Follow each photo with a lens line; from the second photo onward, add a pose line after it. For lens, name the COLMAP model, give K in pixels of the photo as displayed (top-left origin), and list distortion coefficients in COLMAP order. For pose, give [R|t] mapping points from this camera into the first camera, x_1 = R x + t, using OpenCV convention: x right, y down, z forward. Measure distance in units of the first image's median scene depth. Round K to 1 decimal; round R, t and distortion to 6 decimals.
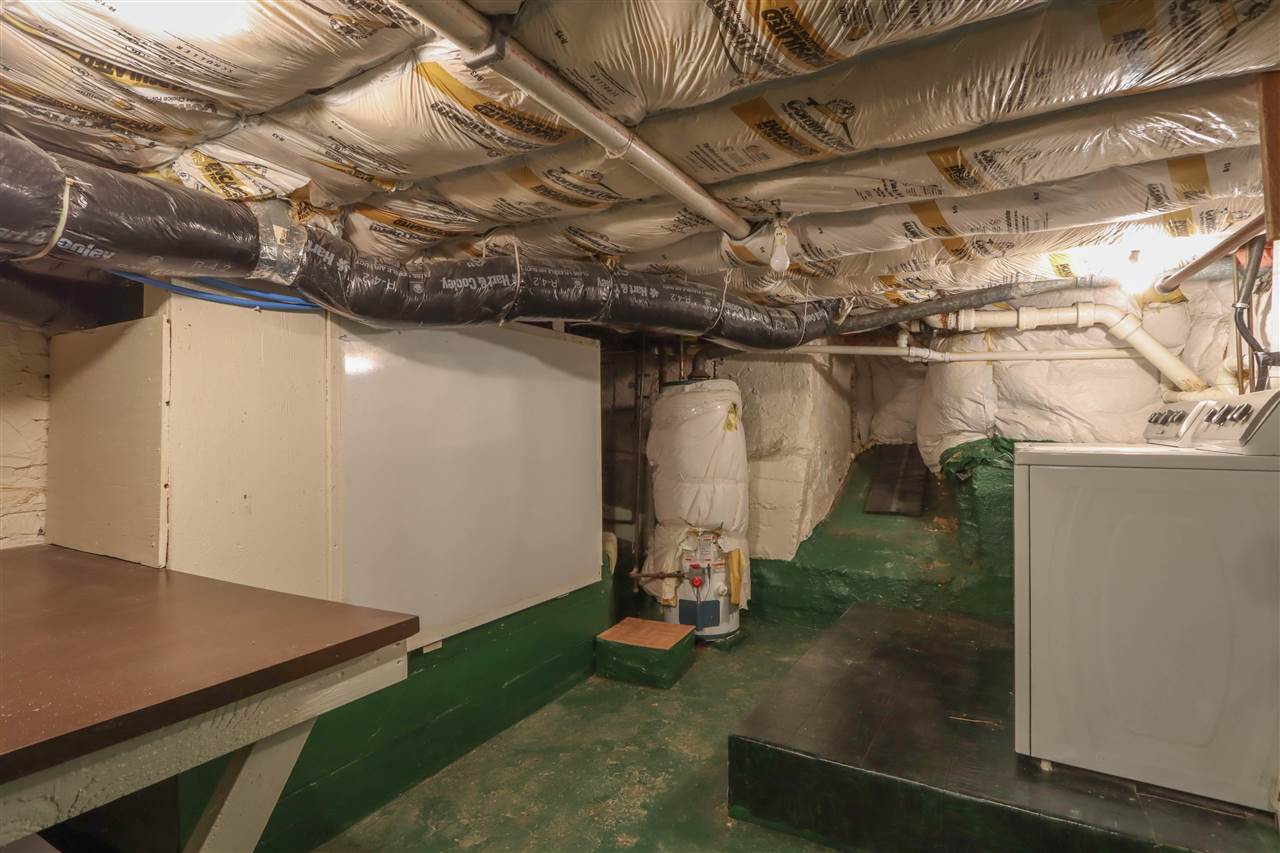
lens RADIAL K [[608.3, 0, 640.8], [0, 608.3, 422.6], [0, 0, 1]] dist [-0.004871, 0.000643]
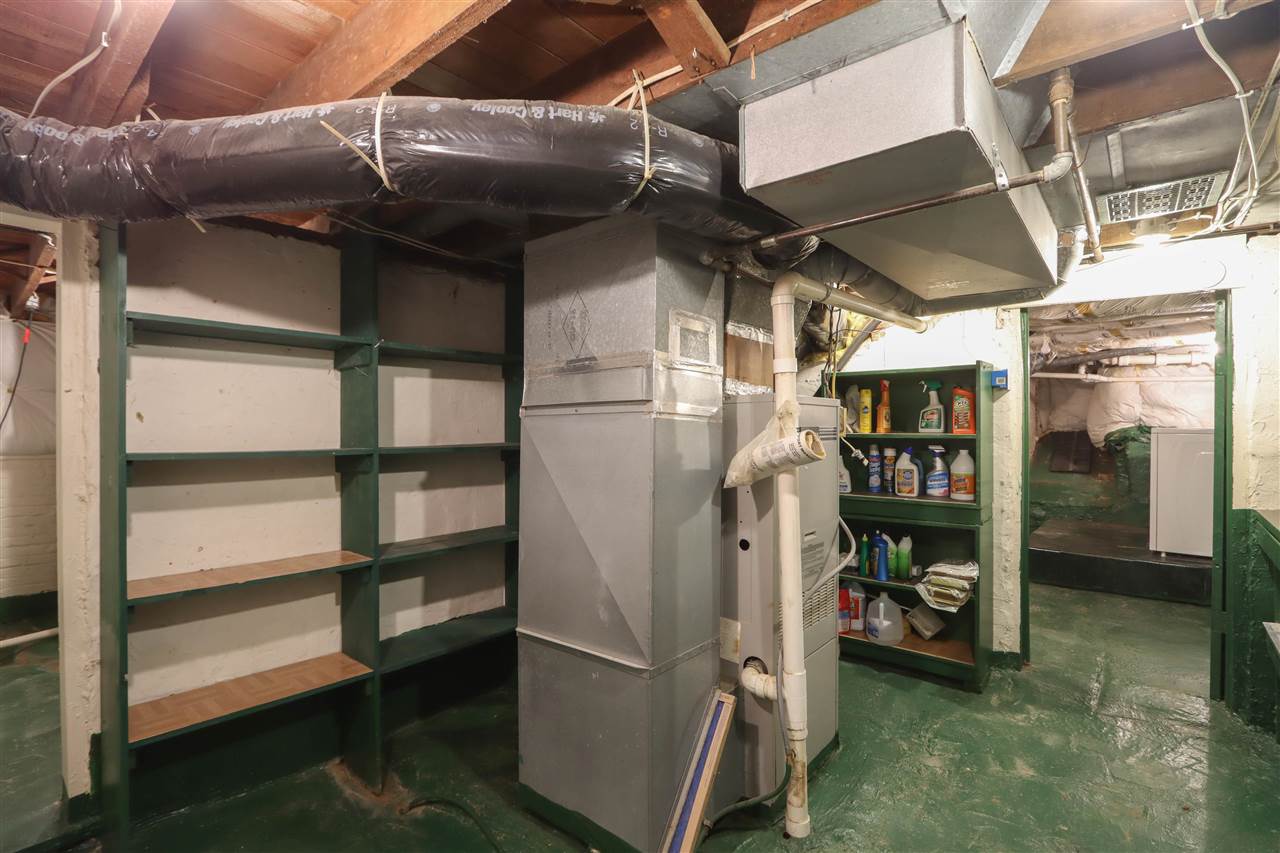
lens RADIAL K [[608.3, 0, 640.0], [0, 608.3, 428.9], [0, 0, 1]] dist [-0.004871, 0.000643]
pose [[0.988255, 0.005044, -0.152734, -0.567716], [-0.002452, 0.999850, 0.017155, 0.007467], [0.152797, -0.016579, 0.988118, -0.936712]]
